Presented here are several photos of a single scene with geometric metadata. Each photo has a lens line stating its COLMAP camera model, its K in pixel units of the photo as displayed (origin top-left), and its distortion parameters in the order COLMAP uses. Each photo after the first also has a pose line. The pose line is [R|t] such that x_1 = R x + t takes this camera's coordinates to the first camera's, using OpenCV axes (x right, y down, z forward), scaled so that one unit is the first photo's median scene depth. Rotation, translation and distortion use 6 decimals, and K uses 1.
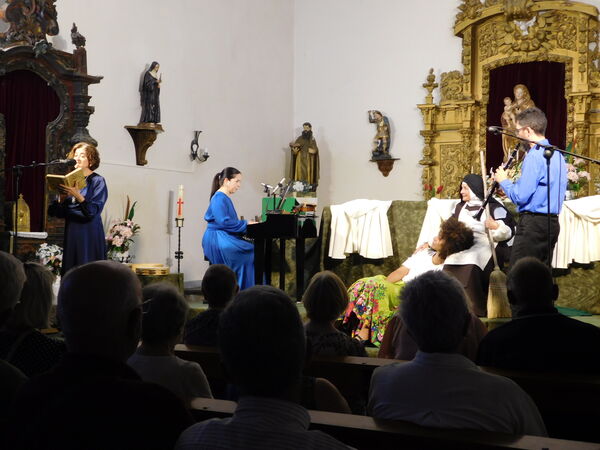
lens RADIAL K [[912.0, 0, 300.0], [0, 912.0, 225.0], [0, 0, 1]] dist [0.093831, 0.074252]
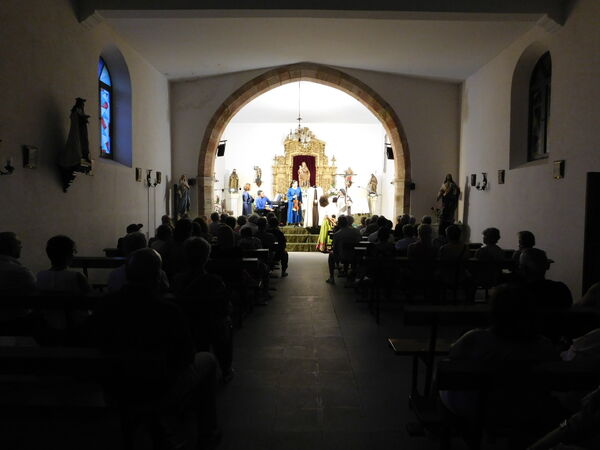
lens RADIAL K [[415.8, 0, 300.0], [0, 415.8, 225.0], [0, 0, 1]] dist [-0.000282, -0.000024]
pose [[0.877071, -0.020364, 0.479929, -0.518192], [-0.011494, 0.997925, 0.063348, -0.017704], [-0.480223, -0.061077, 0.875017, -0.355578]]
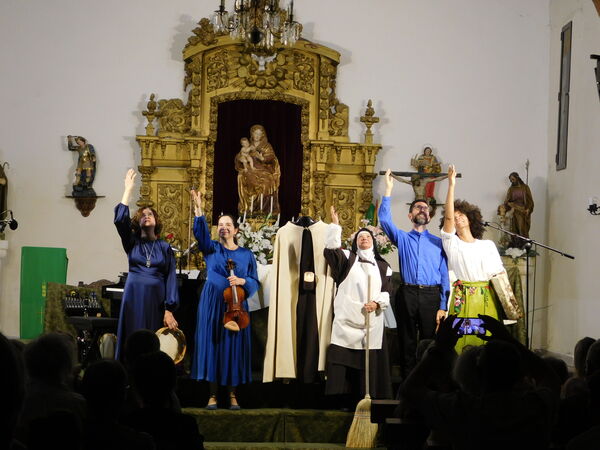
lens RADIAL K [[1457.8, 0, 300.0], [0, 1457.8, 225.0], [0, 0, 1]] dist [0.068614, 0.024442]
pose [[0.850212, 0.032781, 0.525419, -0.477336], [-0.025918, 0.999456, -0.020417, -0.026164], [-0.525803, 0.003741, 0.850598, -0.242747]]
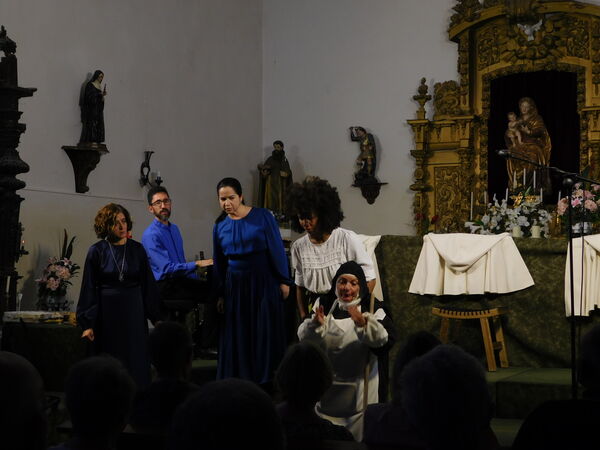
lens RADIAL K [[1057.6, 0, 300.0], [0, 1057.6, 225.0], [0, 0, 1]] dist [0.021384, -0.008897]
pose [[0.999544, -0.003725, 0.029962, -0.001906], [0.004606, 0.999557, -0.029391, -0.005331], [-0.029839, 0.029515, 0.999119, 0.020381]]
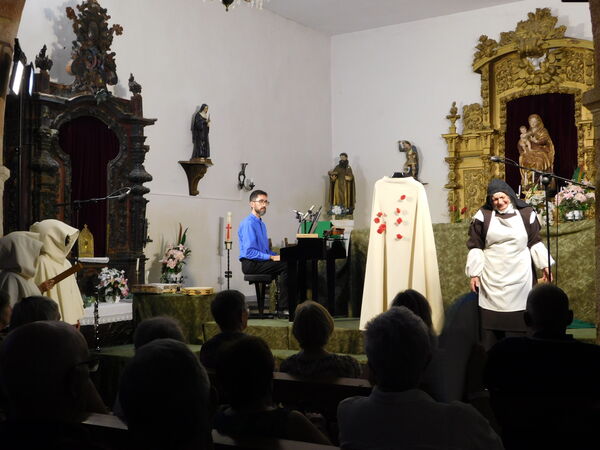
lens RADIAL K [[804.2, 0, 300.0], [0, 804.2, 225.0], [0, 0, 1]] dist [-0.001773, 0.100703]
pose [[0.997604, -0.020343, -0.066123, 0.019853], [0.019014, 0.999606, -0.020664, -0.005152], [0.066518, 0.019357, 0.997597, 0.017744]]
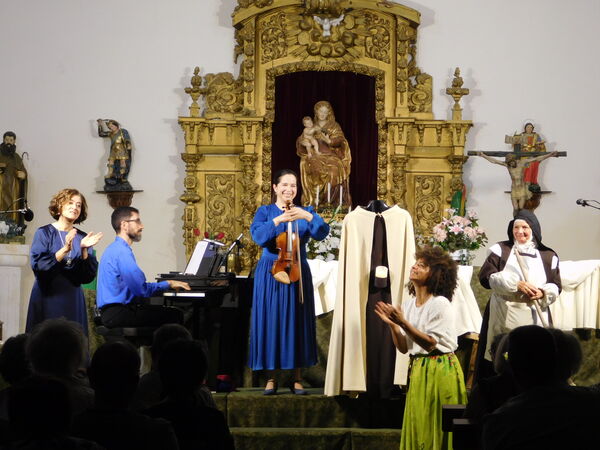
lens RADIAL K [[1803.5, 0, 300.0], [0, 1803.5, 225.0], [0, 0, 1]] dist [0.115475, -0.133662]
pose [[0.878293, 0.020012, 0.477704, -0.484321], [-0.007379, 0.999572, -0.028307, -0.008944], [-0.478066, 0.021337, 0.878065, -0.290667]]
